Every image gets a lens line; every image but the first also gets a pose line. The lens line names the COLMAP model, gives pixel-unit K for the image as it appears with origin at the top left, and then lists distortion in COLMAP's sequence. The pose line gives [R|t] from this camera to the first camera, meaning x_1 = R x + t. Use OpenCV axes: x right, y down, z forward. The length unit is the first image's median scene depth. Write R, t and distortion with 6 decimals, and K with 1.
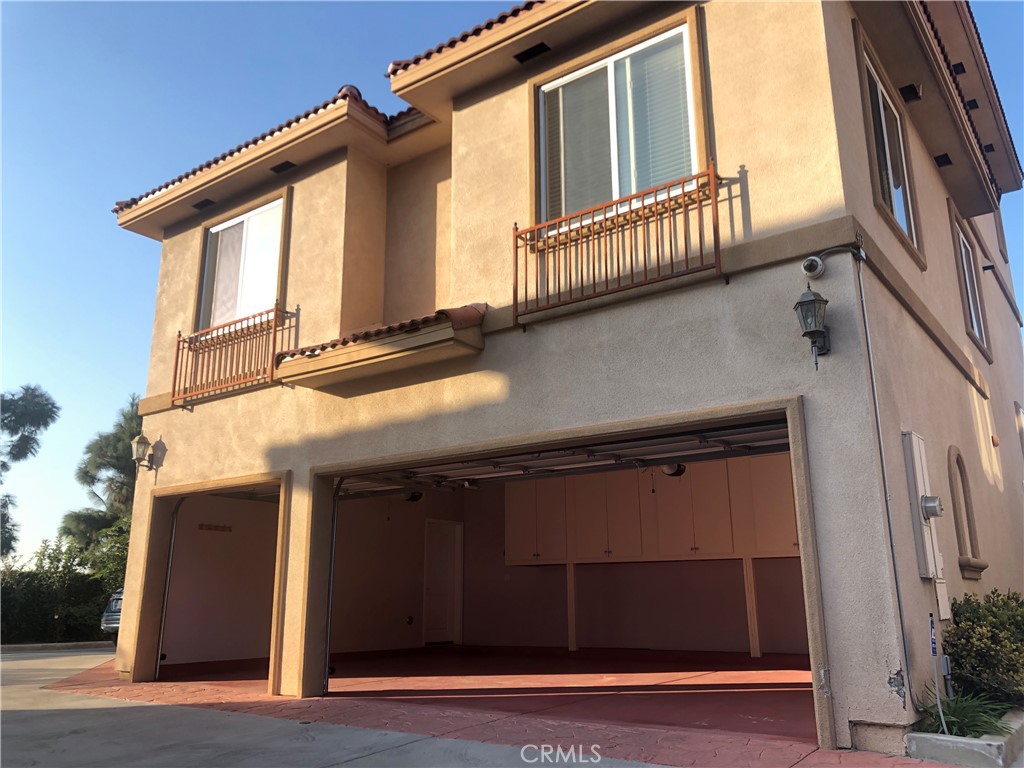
lens RADIAL K [[835.6, 0, 515.8], [0, 835.6, 379.5], [0, 0, 1]] dist [0.072036, -0.091364]
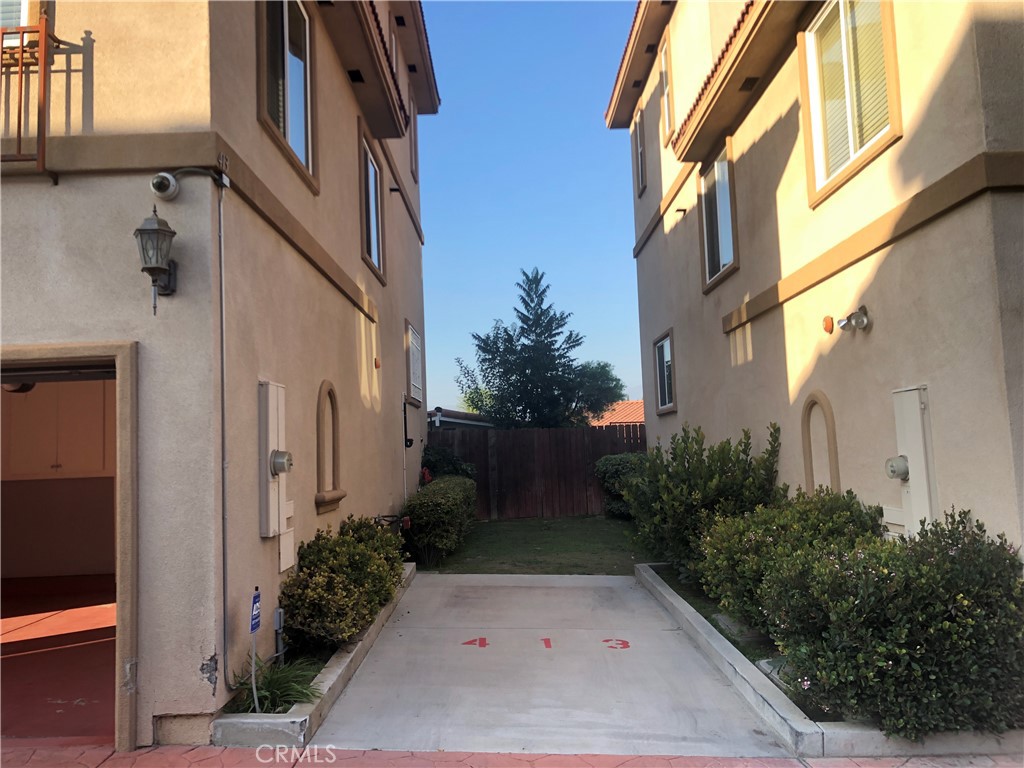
lens RADIAL K [[830.4, 0, 533.9], [0, 830.4, 383.4], [0, 0, 1]] dist [0.063799, -0.097856]
pose [[0.788743, 0.022805, 0.614300, 0.125997], [-0.121640, 0.985342, 0.119603, -0.077230], [-0.602568, -0.169059, 0.779955, 0.101112]]
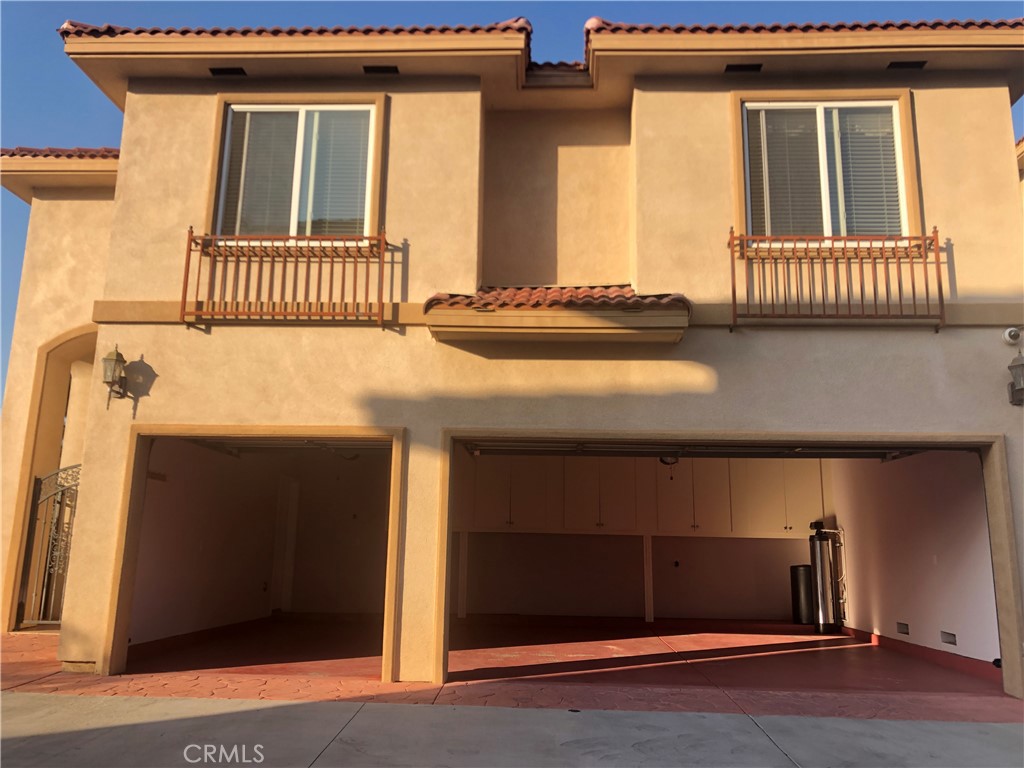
lens RADIAL K [[835.6, 0, 515.8], [0, 835.6, 379.5], [0, 0, 1]] dist [0.072036, -0.091364]
pose [[0.826533, 0.135026, 0.546453, -0.898656], [-0.163603, 0.986519, 0.003691, 0.048436], [-0.538588, -0.092452, 0.837482, 0.281020]]
